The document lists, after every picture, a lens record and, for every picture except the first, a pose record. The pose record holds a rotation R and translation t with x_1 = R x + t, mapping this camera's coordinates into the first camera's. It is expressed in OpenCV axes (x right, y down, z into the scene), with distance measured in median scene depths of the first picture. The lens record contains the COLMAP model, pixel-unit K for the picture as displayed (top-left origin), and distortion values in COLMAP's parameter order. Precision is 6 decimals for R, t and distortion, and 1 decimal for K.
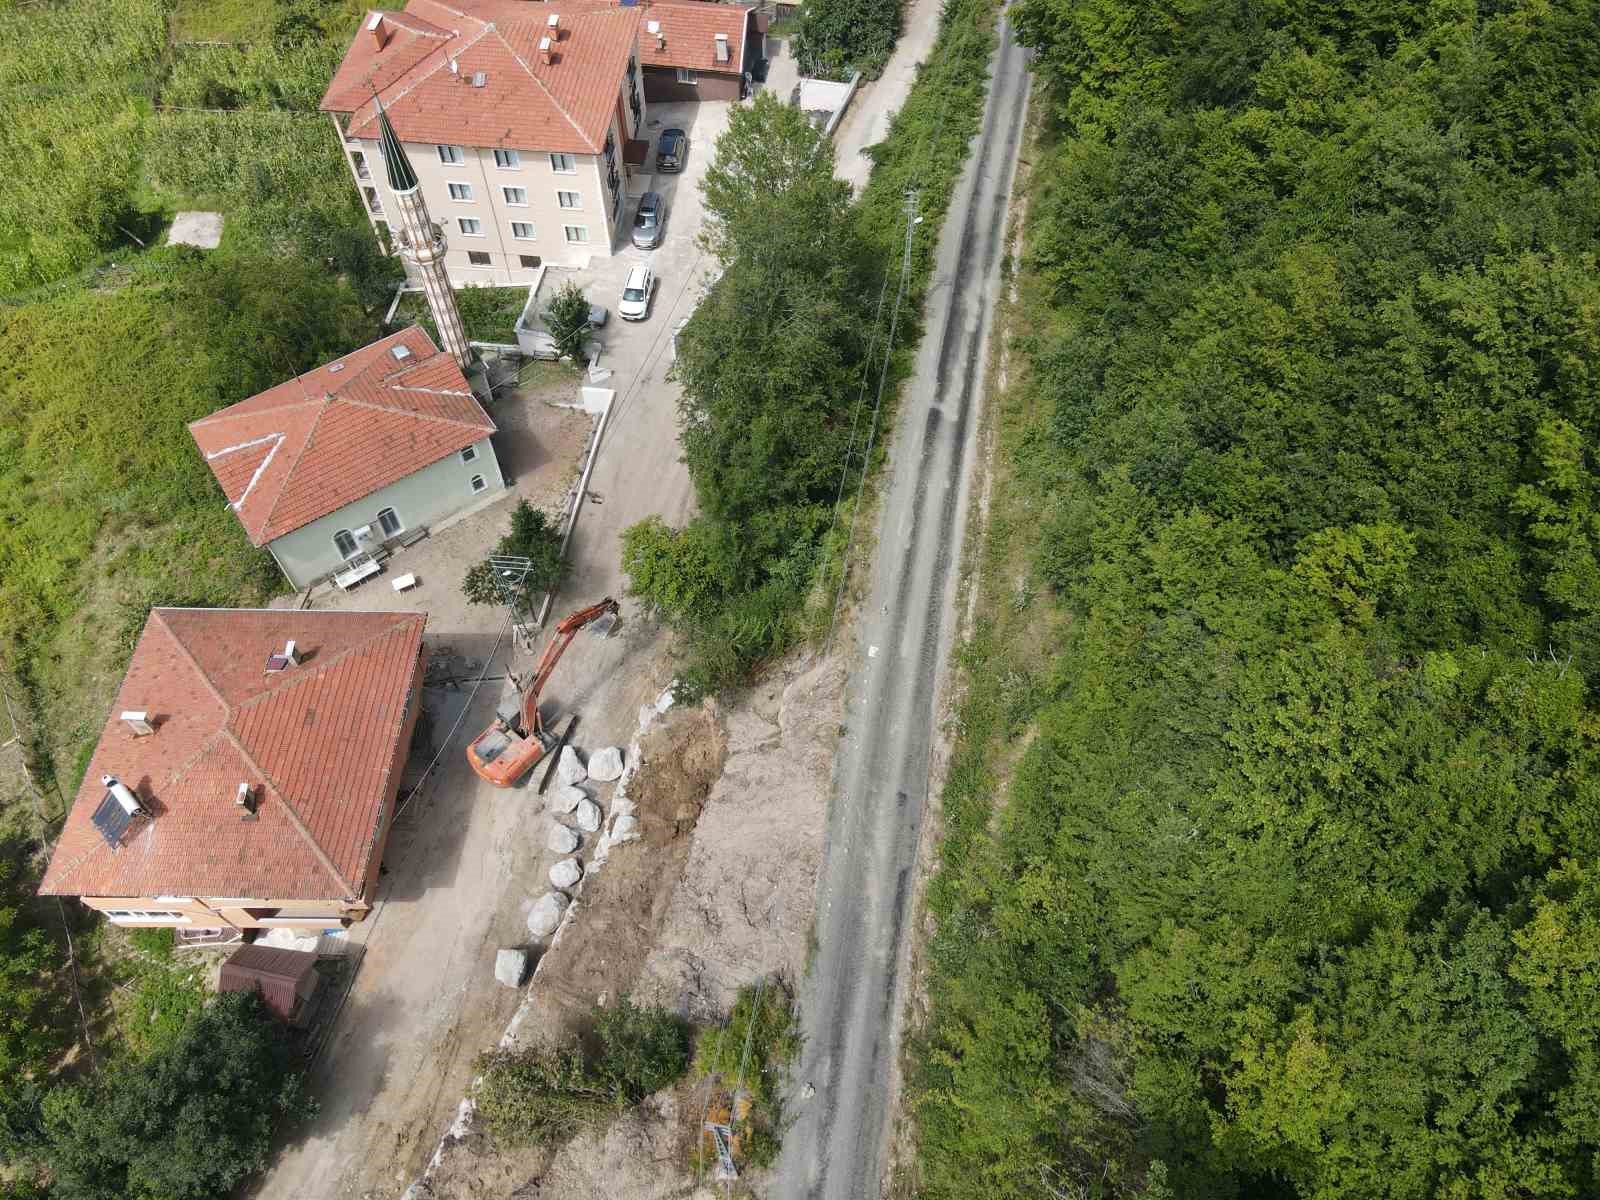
lens RADIAL K [[1178.7, 0, 814.1], [0, 1178.7, 599.8], [0, 0, 1]] dist [0.000540, 0.011675]
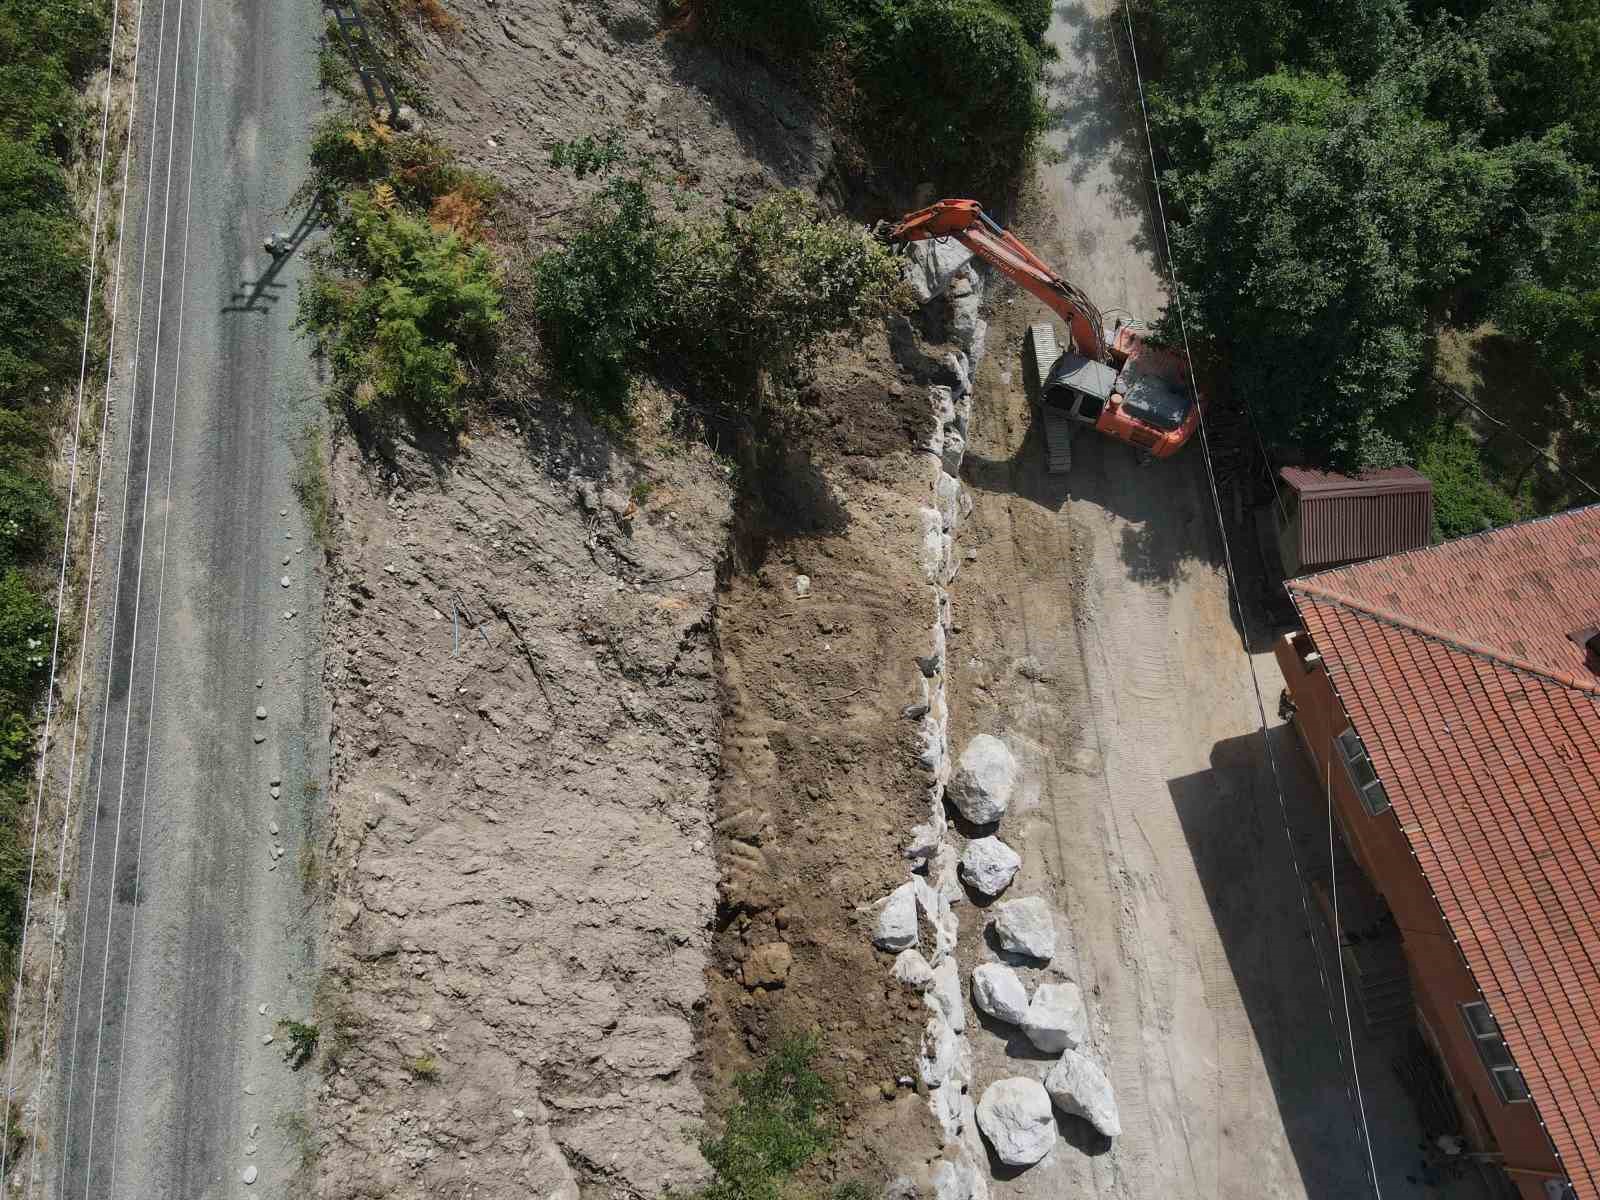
lens RADIAL K [[1178.7, 0, 814.1], [0, 1178.7, 599.8], [0, 0, 1]] dist [0.000540, 0.011675]
pose [[-0.962171, 0.241284, -0.126528, -0.107055], [-0.234989, -0.499952, 0.833564, -0.149615], [0.137868, 0.831763, 0.537738, 0.676254]]
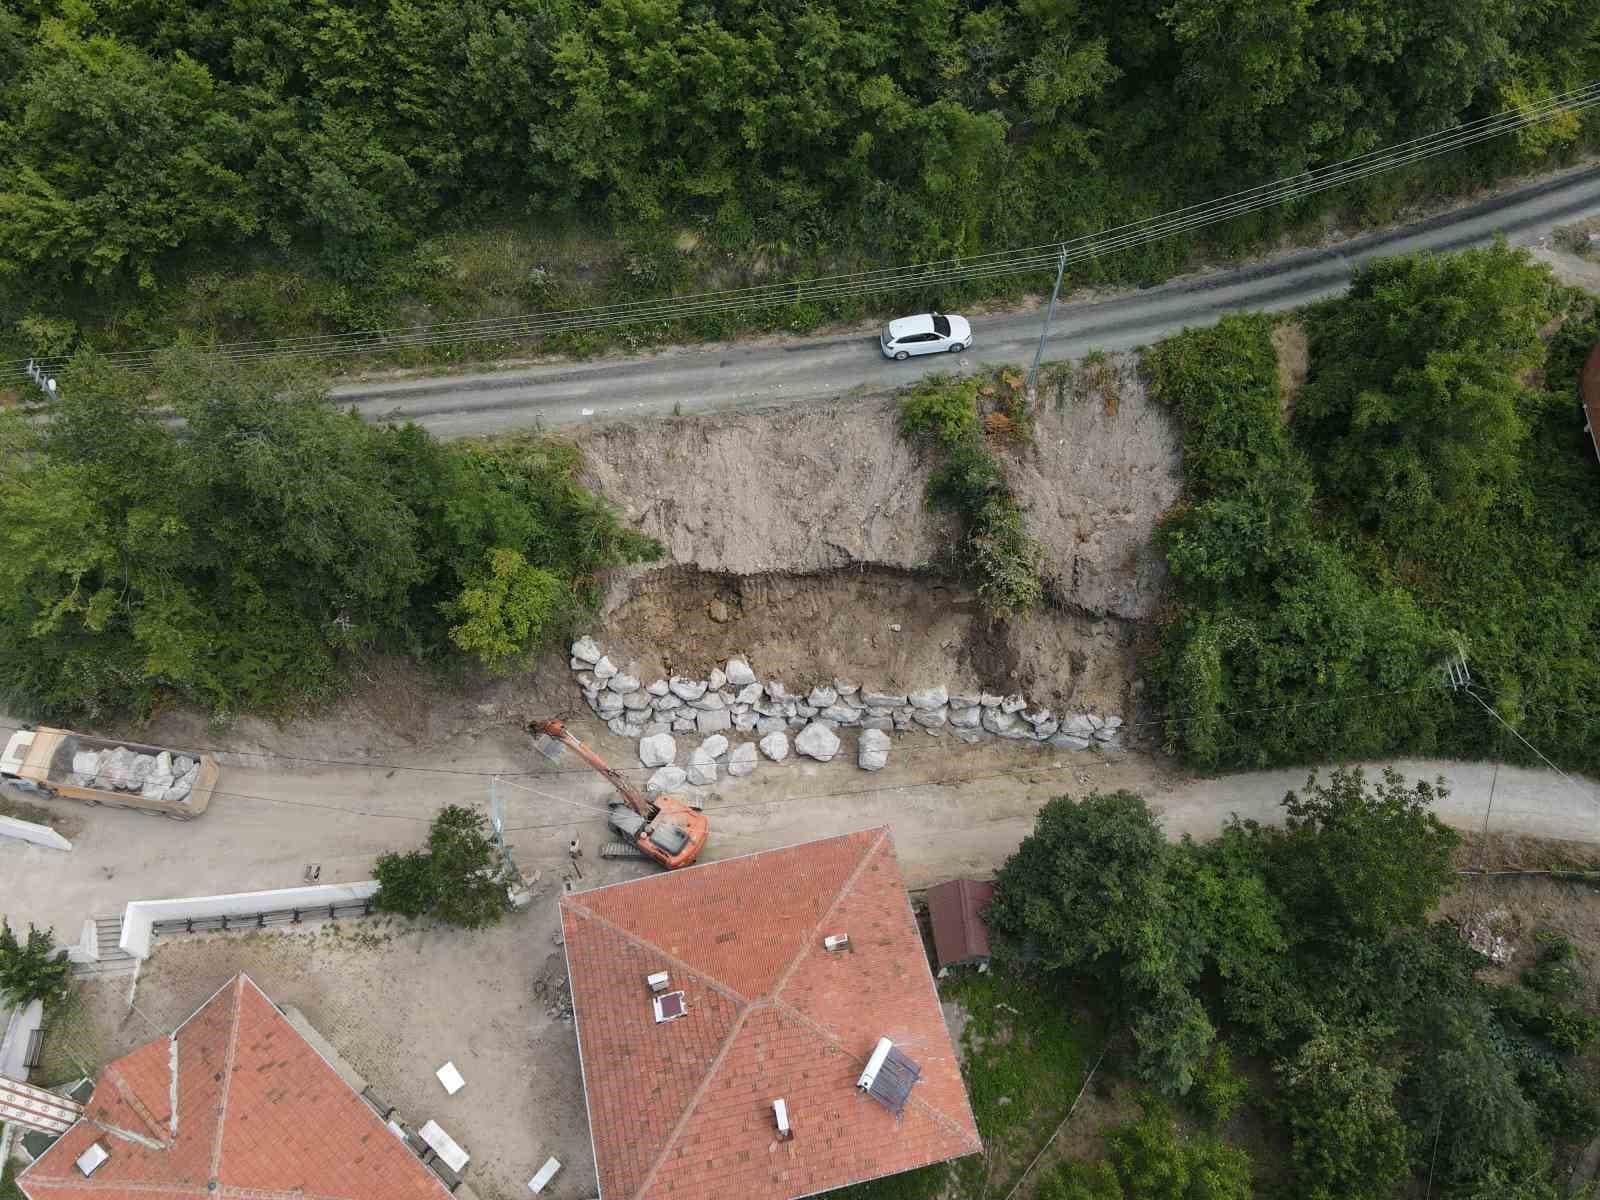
lens RADIAL K [[1178.7, 0, 814.1], [0, 1178.7, 599.8], [0, 0, 1]] dist [0.000540, 0.011675]
pose [[-0.251410, -0.830687, 0.496741, -0.714515], [0.799299, 0.111231, 0.590549, -0.429287], [-0.545815, 0.545515, 0.636003, 0.260308]]
